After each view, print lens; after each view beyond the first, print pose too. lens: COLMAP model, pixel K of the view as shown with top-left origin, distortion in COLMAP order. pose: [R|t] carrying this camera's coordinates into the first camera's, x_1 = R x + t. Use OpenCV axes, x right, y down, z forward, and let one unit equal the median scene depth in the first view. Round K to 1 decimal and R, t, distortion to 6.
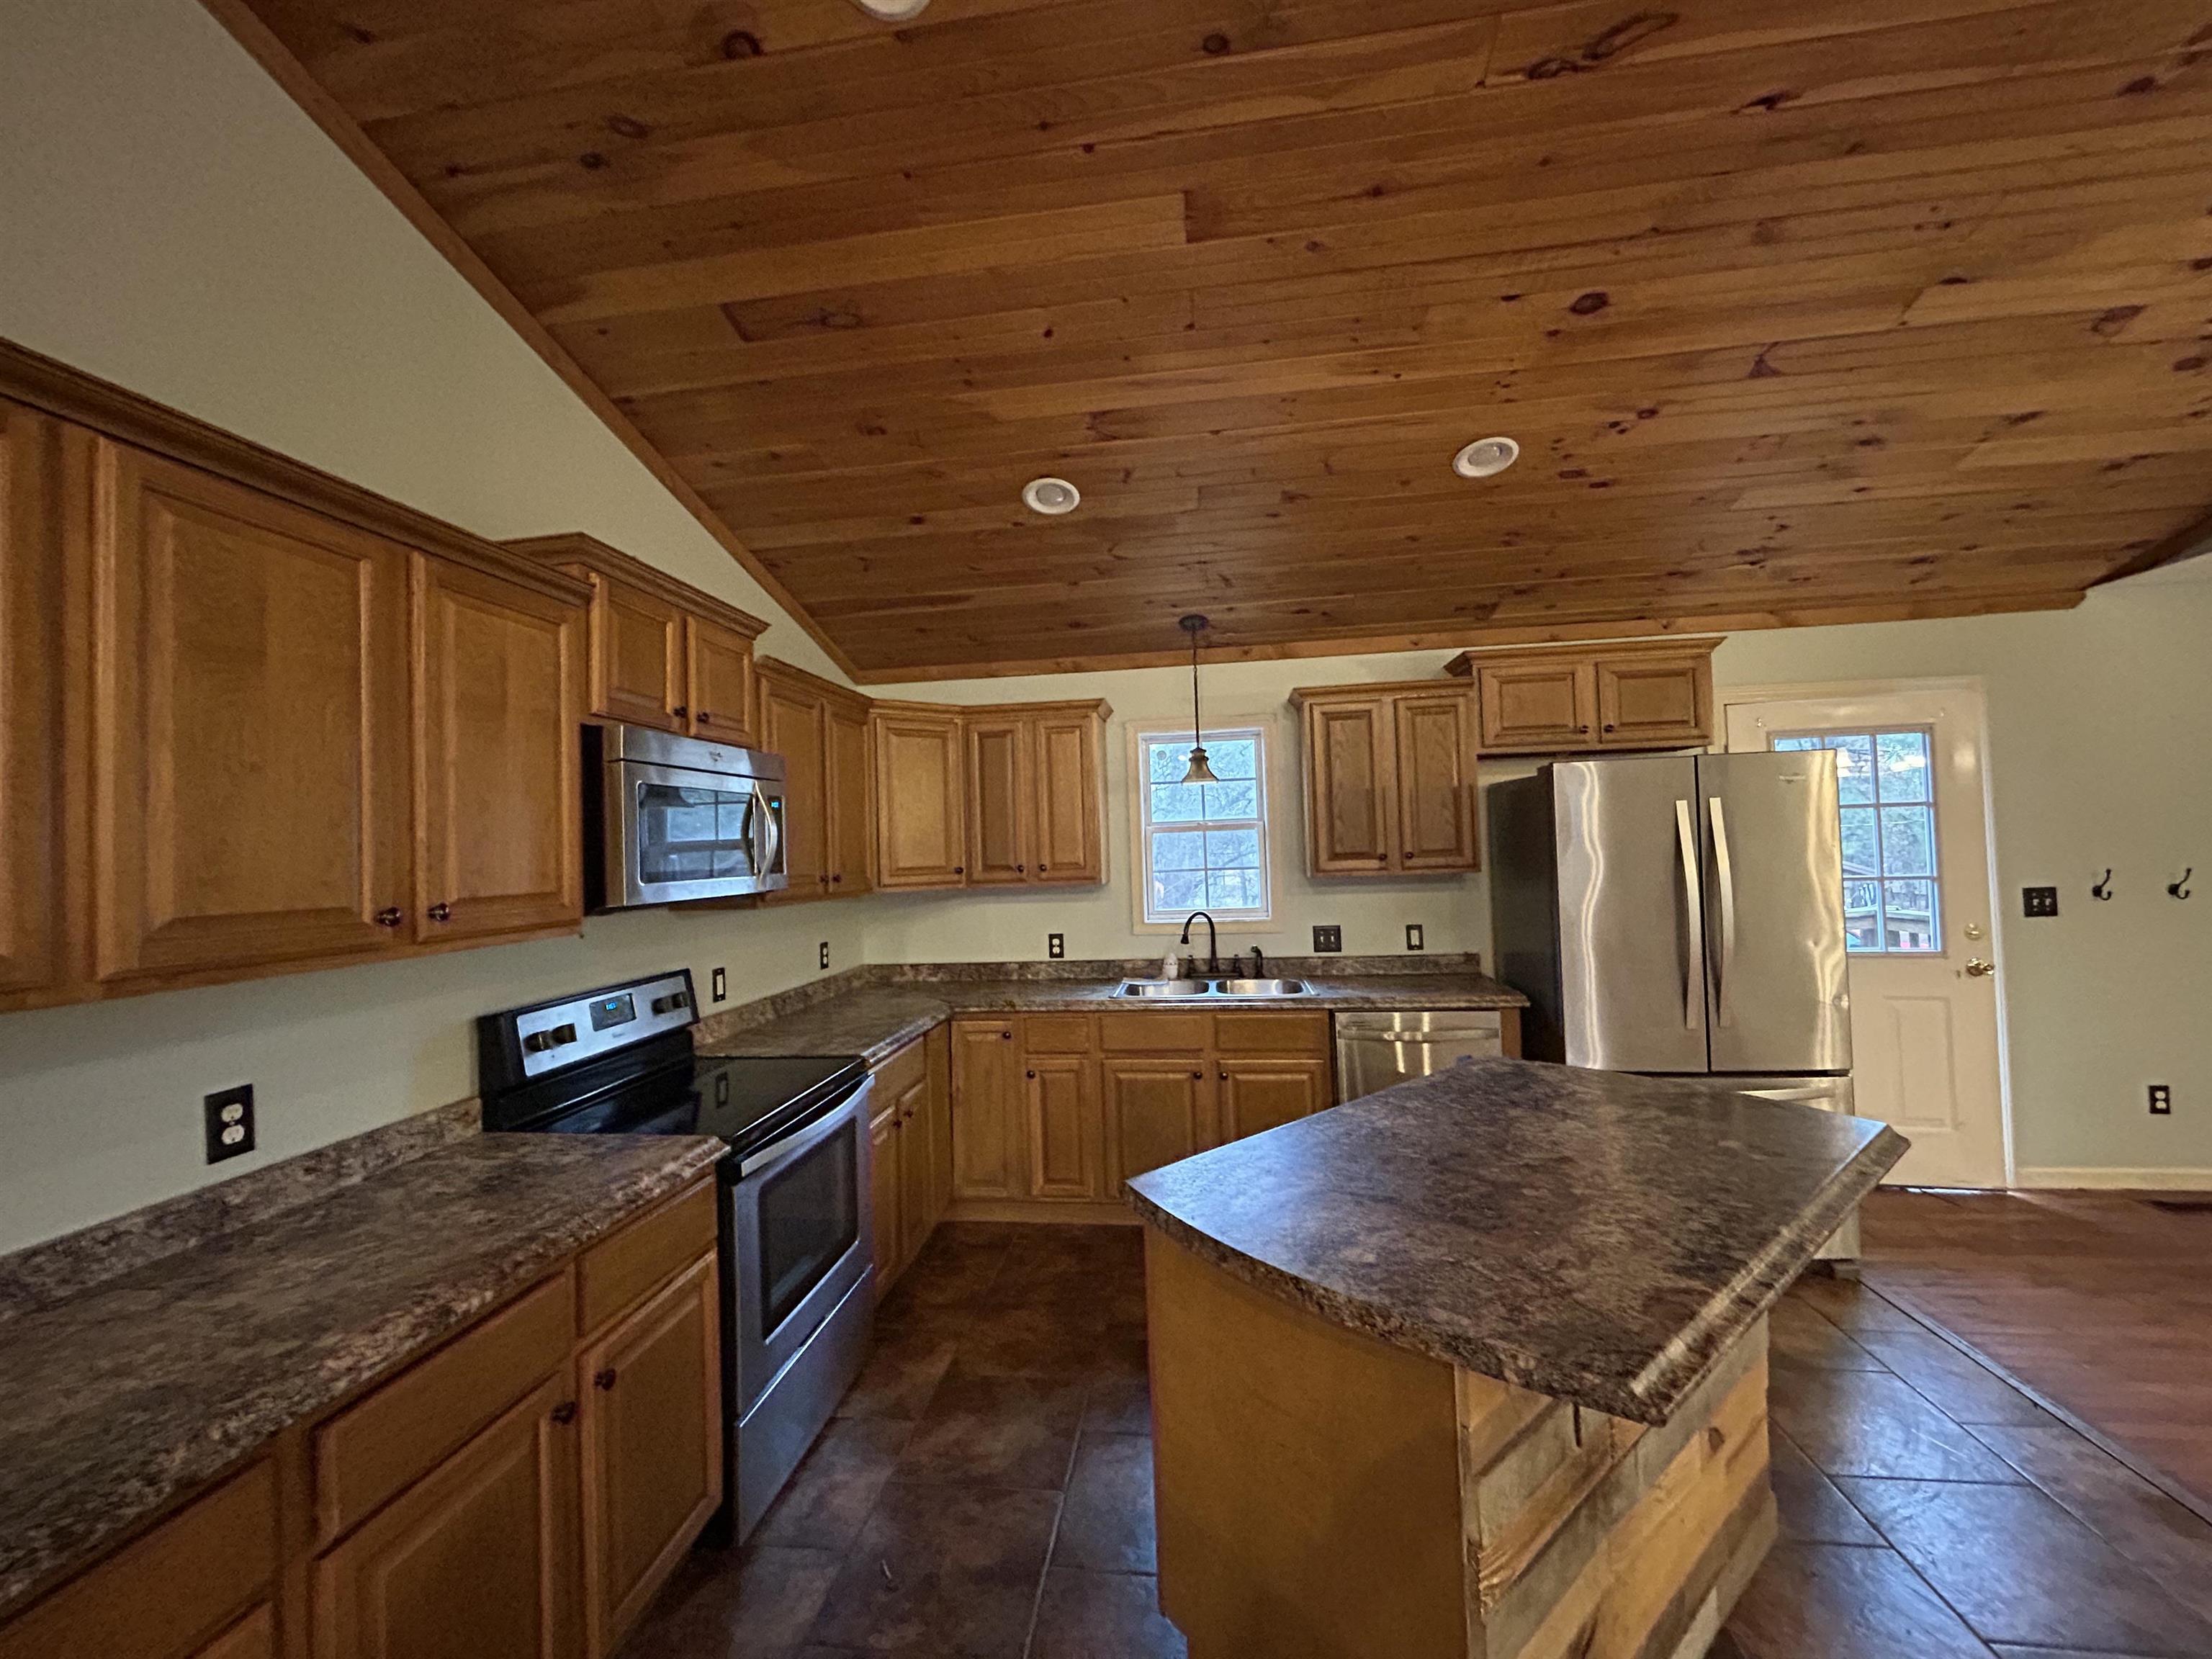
lens RADIAL K [[887.7, 0, 1101.9], [0, 887.7, 826.6], [0, 0, 1]] dist [0.000382, -0.000067]
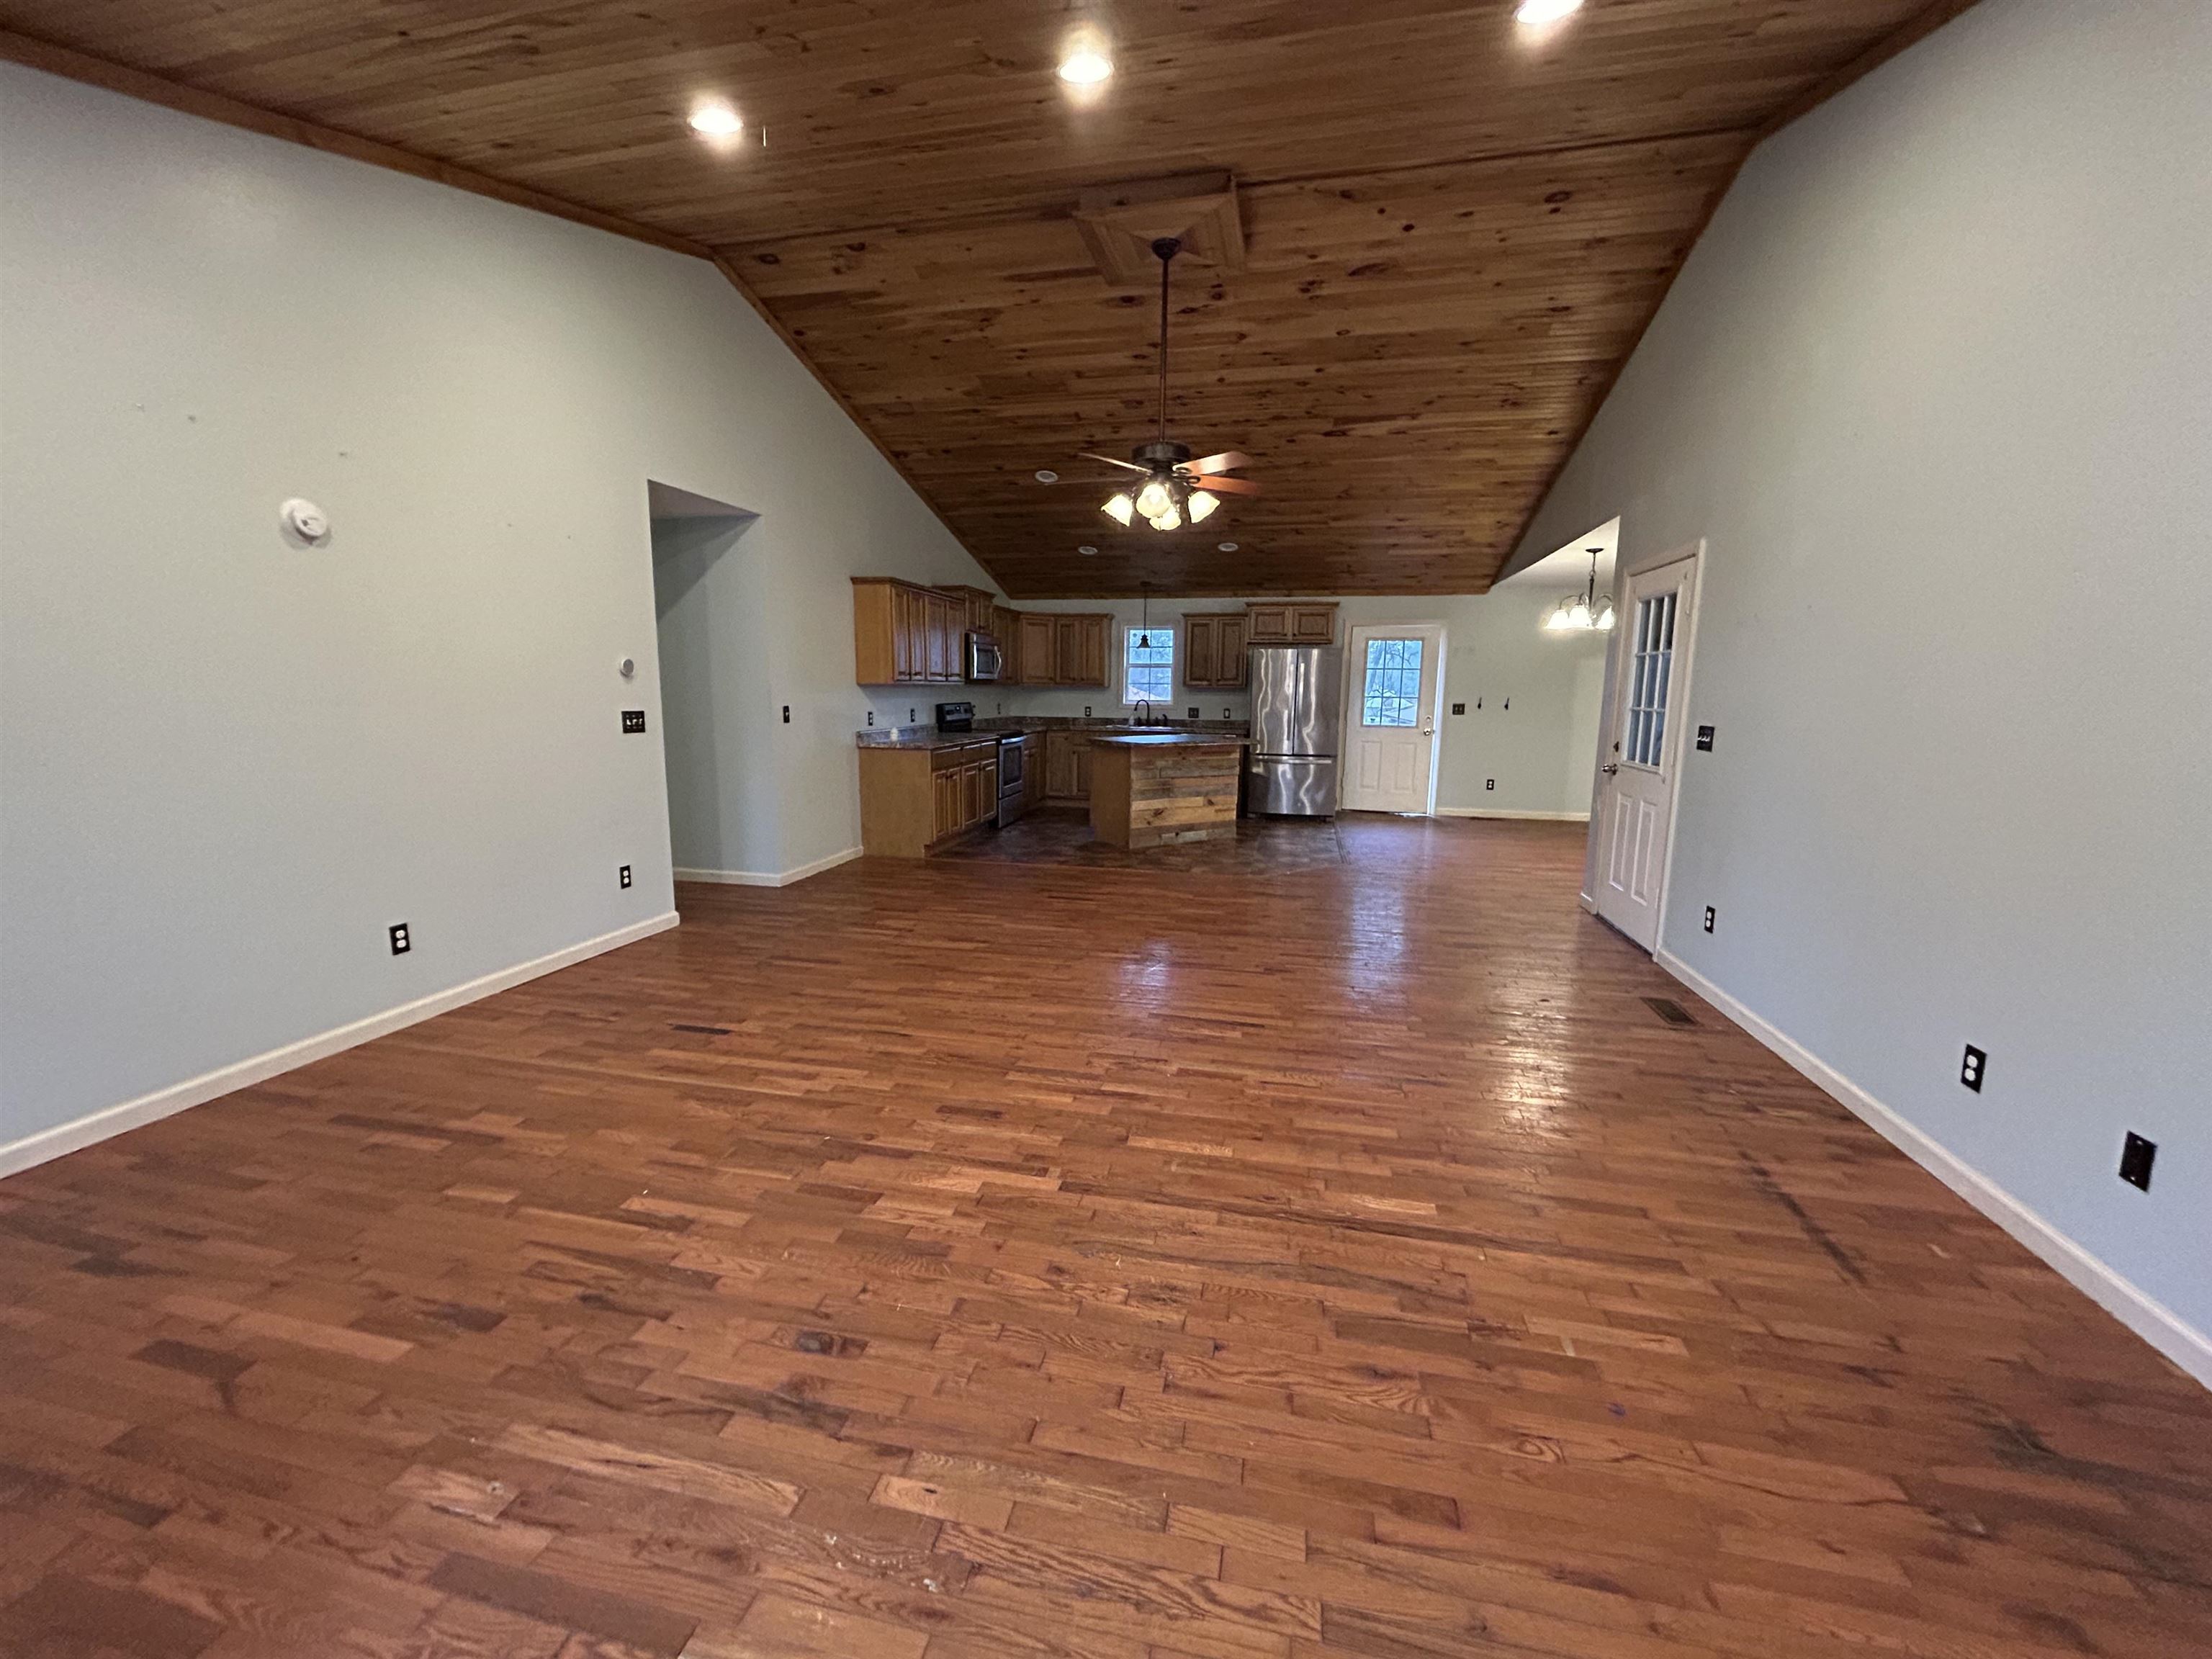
lens RADIAL K [[887.7, 0, 1099.1], [0, 887.7, 831.3], [0, 0, 1]] dist [0.000382, -0.000067]
pose [[0.995194, 0.058396, -0.078606, 0.204710], [-0.043087, 0.981979, 0.184014, 0.003403], [0.087936, -0.179743, 0.979775, -1.579580]]
